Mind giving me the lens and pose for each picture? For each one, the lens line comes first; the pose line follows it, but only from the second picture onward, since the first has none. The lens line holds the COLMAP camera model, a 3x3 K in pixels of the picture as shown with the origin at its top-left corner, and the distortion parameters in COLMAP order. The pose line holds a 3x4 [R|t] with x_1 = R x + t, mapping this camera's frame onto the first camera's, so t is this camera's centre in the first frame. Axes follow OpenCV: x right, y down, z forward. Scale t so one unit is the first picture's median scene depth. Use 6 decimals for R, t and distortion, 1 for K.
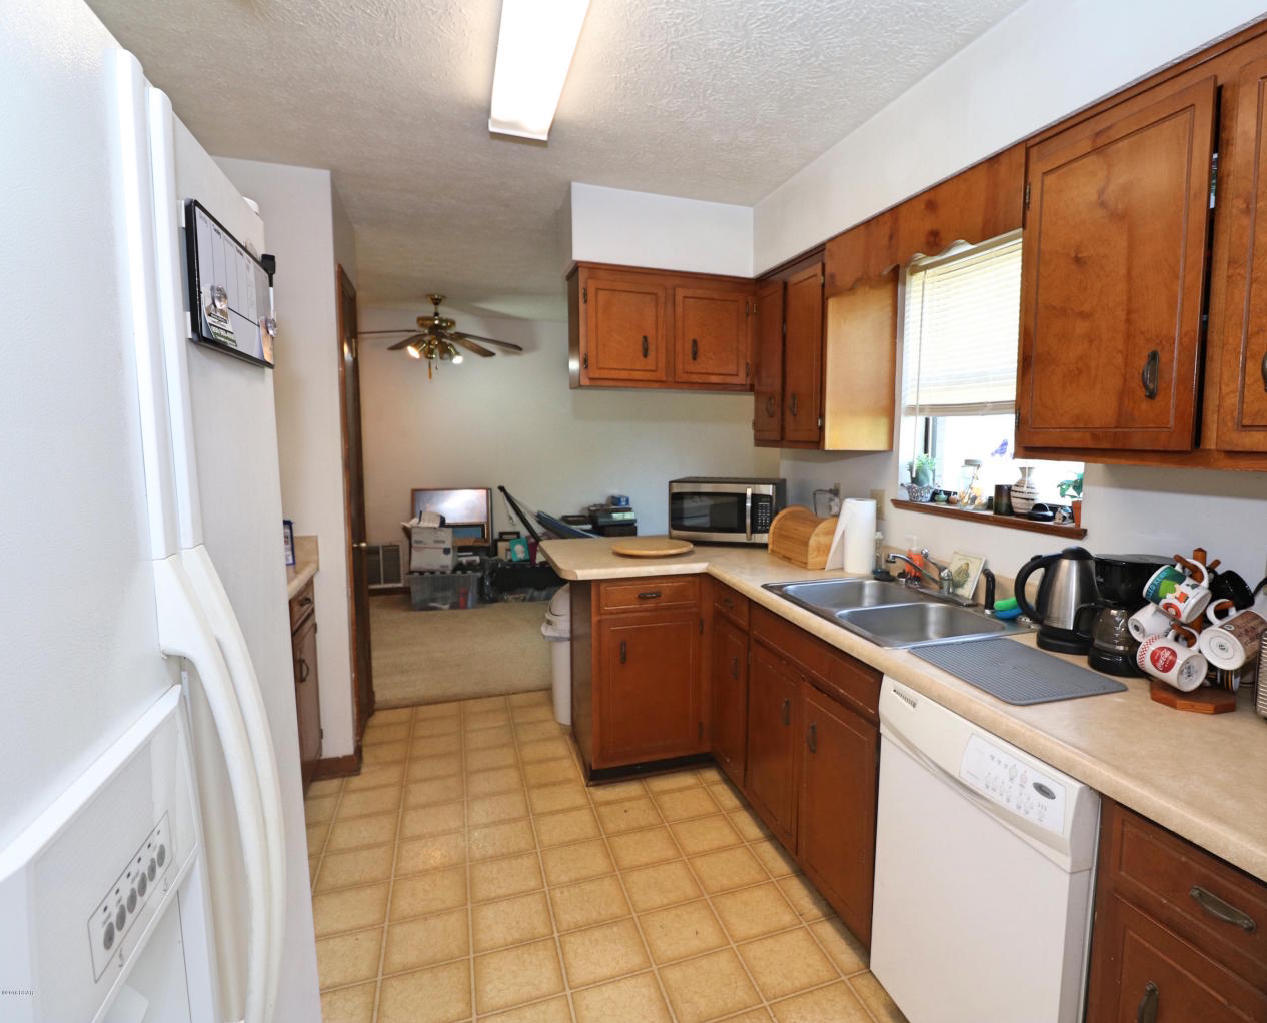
lens RADIAL K [[585.4, 0, 635.6], [0, 585.4, 472.1], [0, 0, 1]] dist [-0.000243, 0.000099]
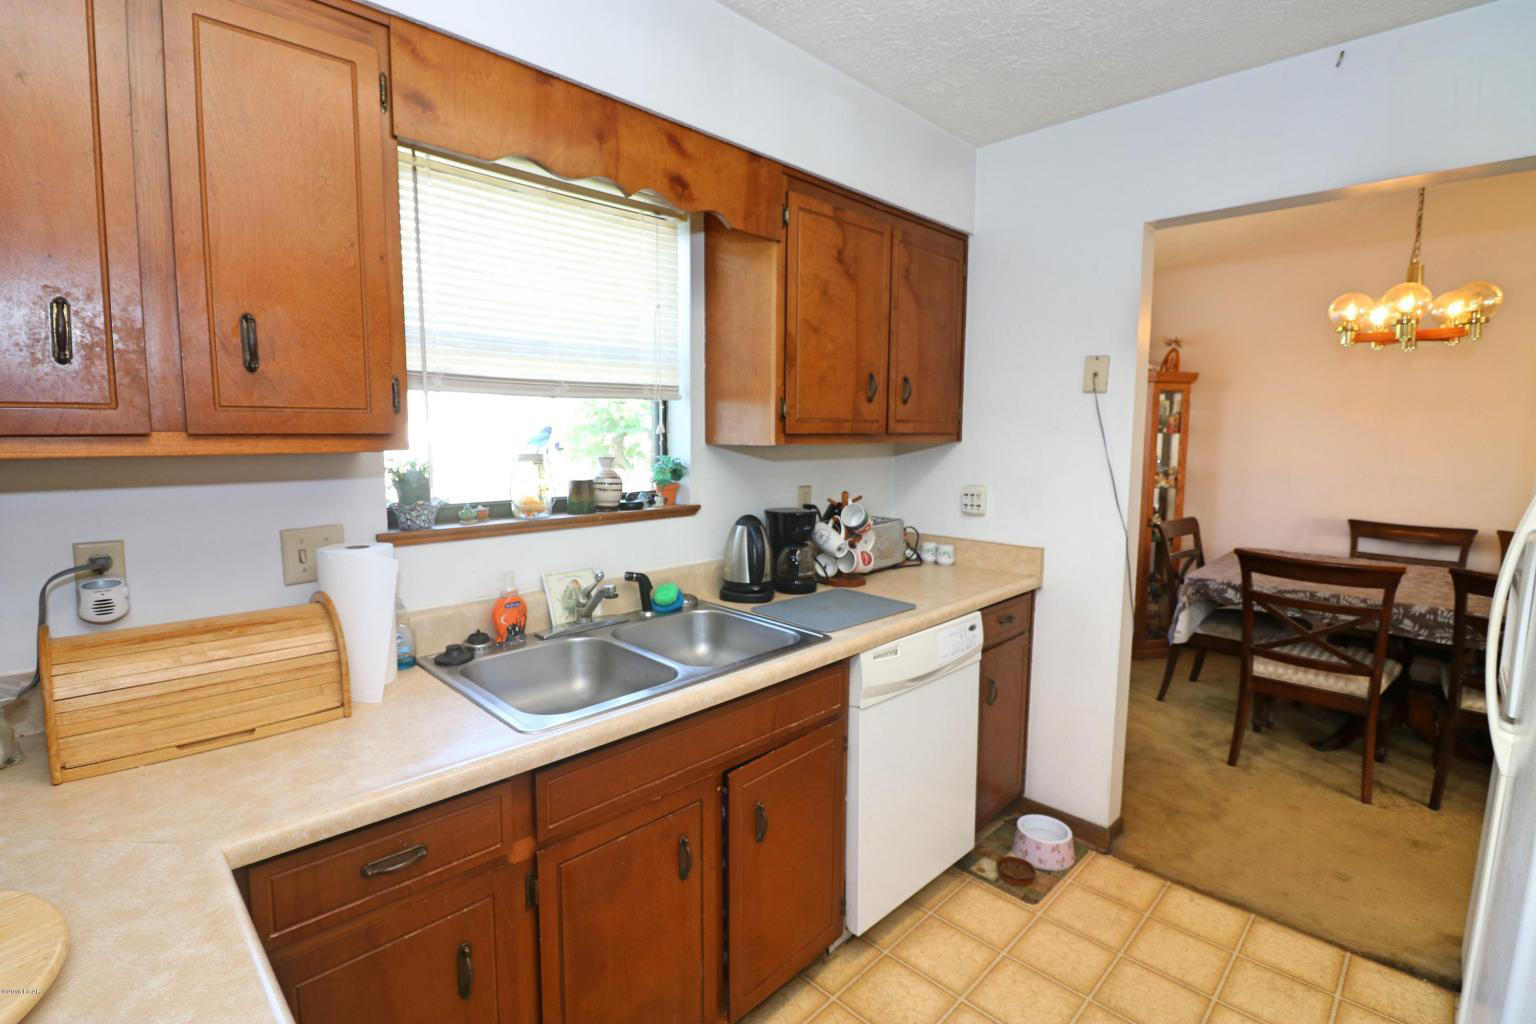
lens RADIAL K [[711.9, 0, 750.9], [0, 711.9, 504.5], [0, 0, 1]] dist [0.009259, -0.013928]
pose [[-0.461026, -0.098232, 0.881933, -0.176053], [0.049670, 0.989439, 0.136171, -0.030441], [-0.885995, 0.106584, -0.451278, 0.522883]]
